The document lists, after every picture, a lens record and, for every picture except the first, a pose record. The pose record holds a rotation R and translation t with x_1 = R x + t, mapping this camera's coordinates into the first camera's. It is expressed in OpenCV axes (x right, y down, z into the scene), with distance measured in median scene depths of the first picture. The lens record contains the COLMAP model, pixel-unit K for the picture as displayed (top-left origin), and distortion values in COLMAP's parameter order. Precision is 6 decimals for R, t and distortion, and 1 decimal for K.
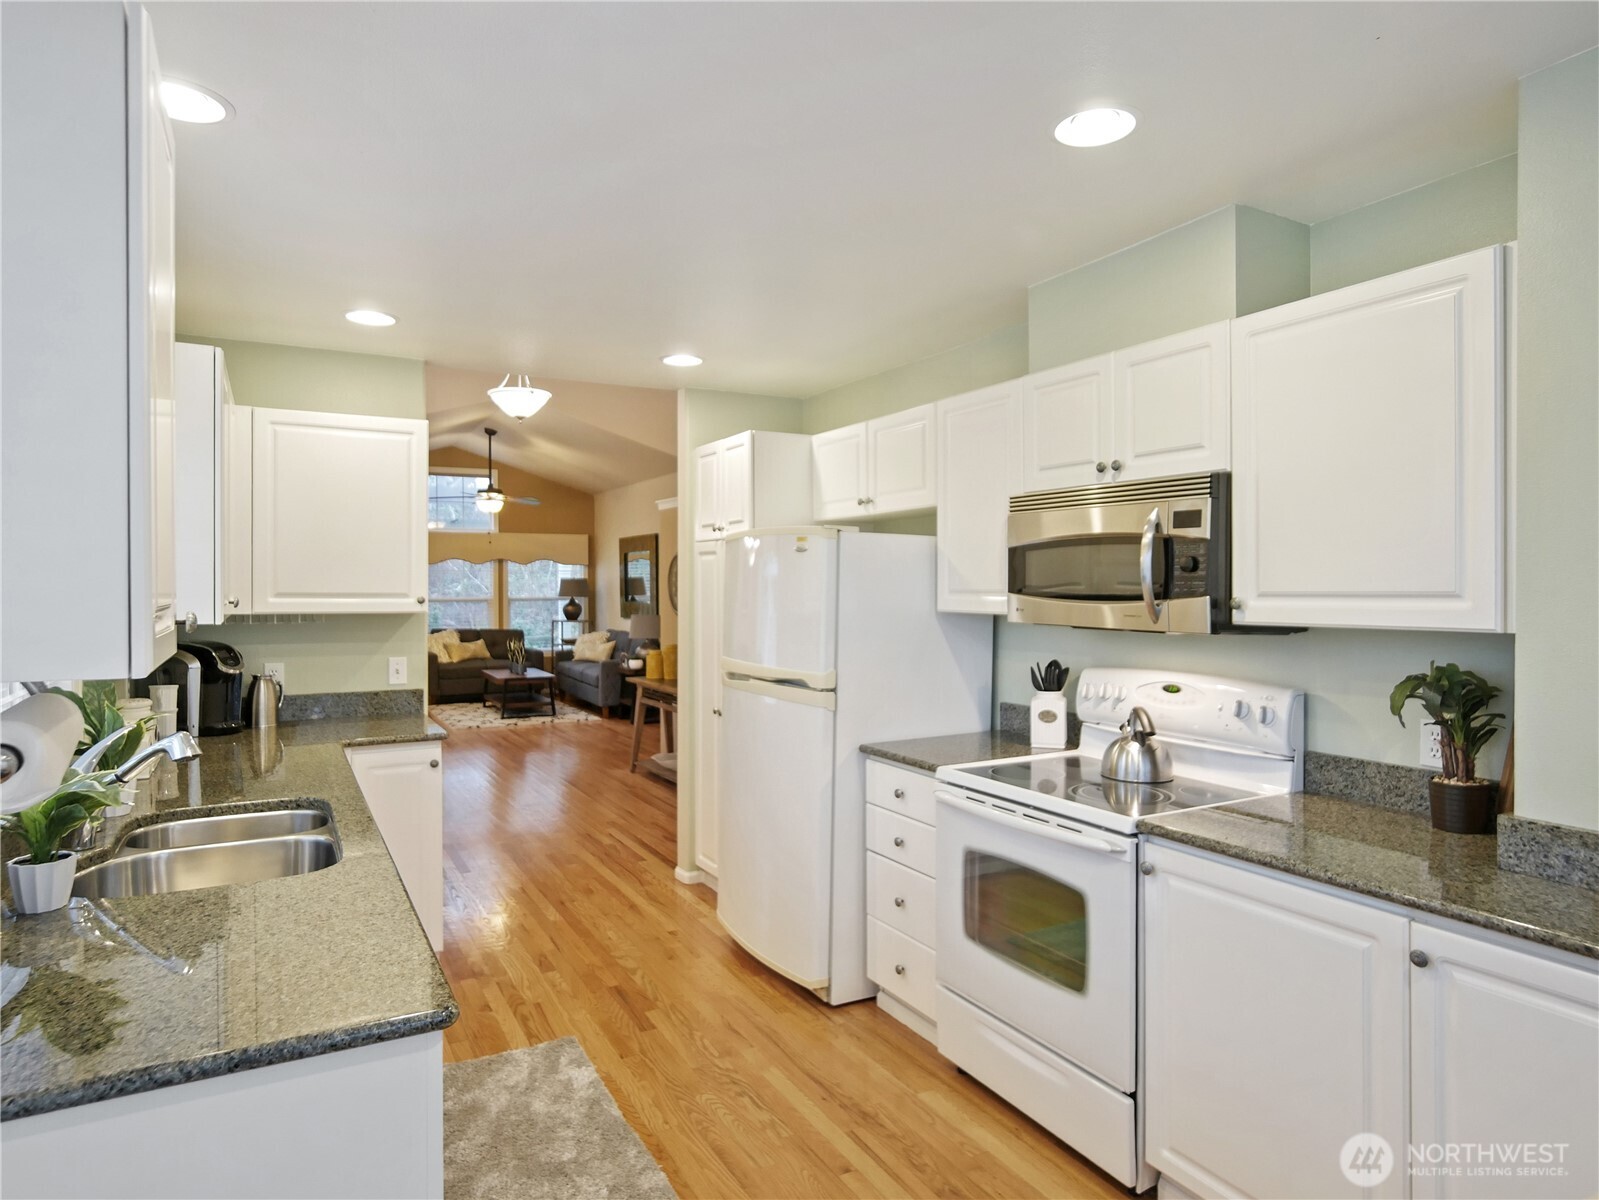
lens RADIAL K [[970.8, 0, 793.9], [0, 970.8, 591.7], [0, 0, 1]] dist [-0.002118, -0.000115]
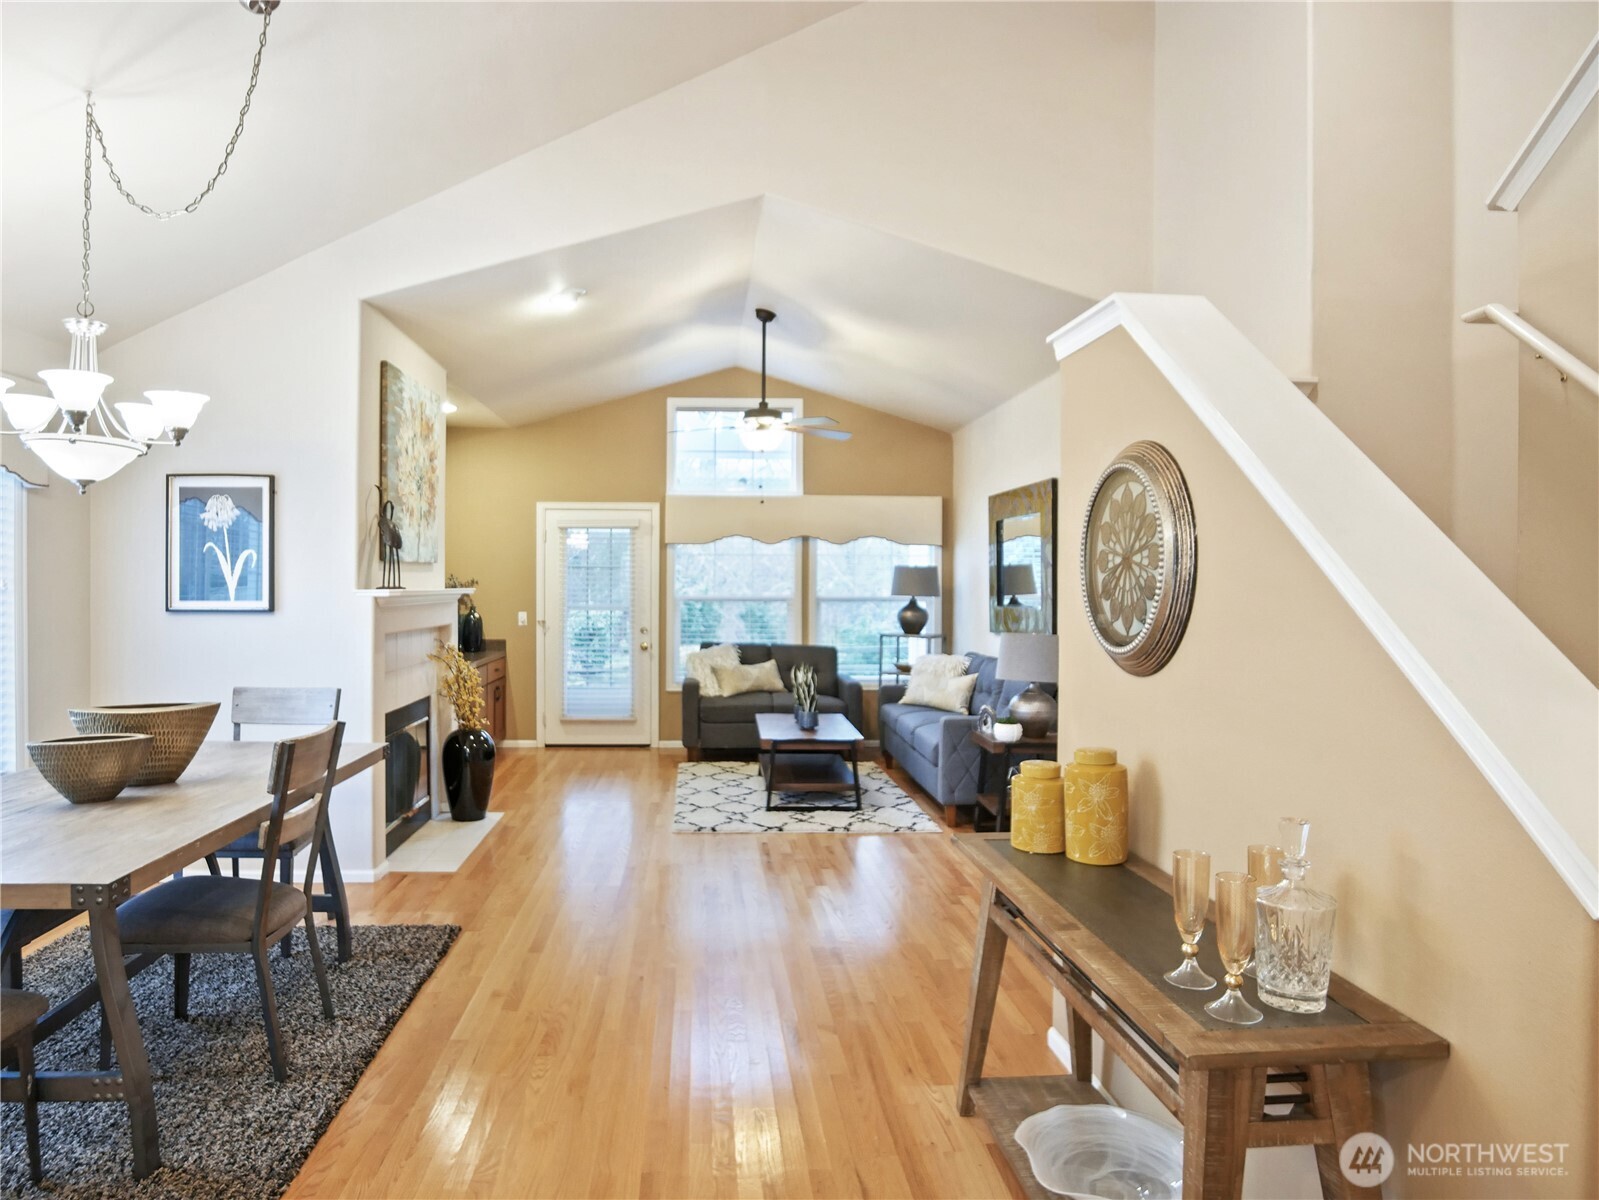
lens RADIAL K [[970.8, 0, 793.9], [0, 970.8, 591.7], [0, 0, 1]] dist [-0.002118, -0.000115]
pose [[0.920522, 0.009573, -0.390574, -0.059535], [-0.013590, 0.999879, -0.007524, 0.008447], [0.390455, 0.012234, 0.920541, 0.418258]]
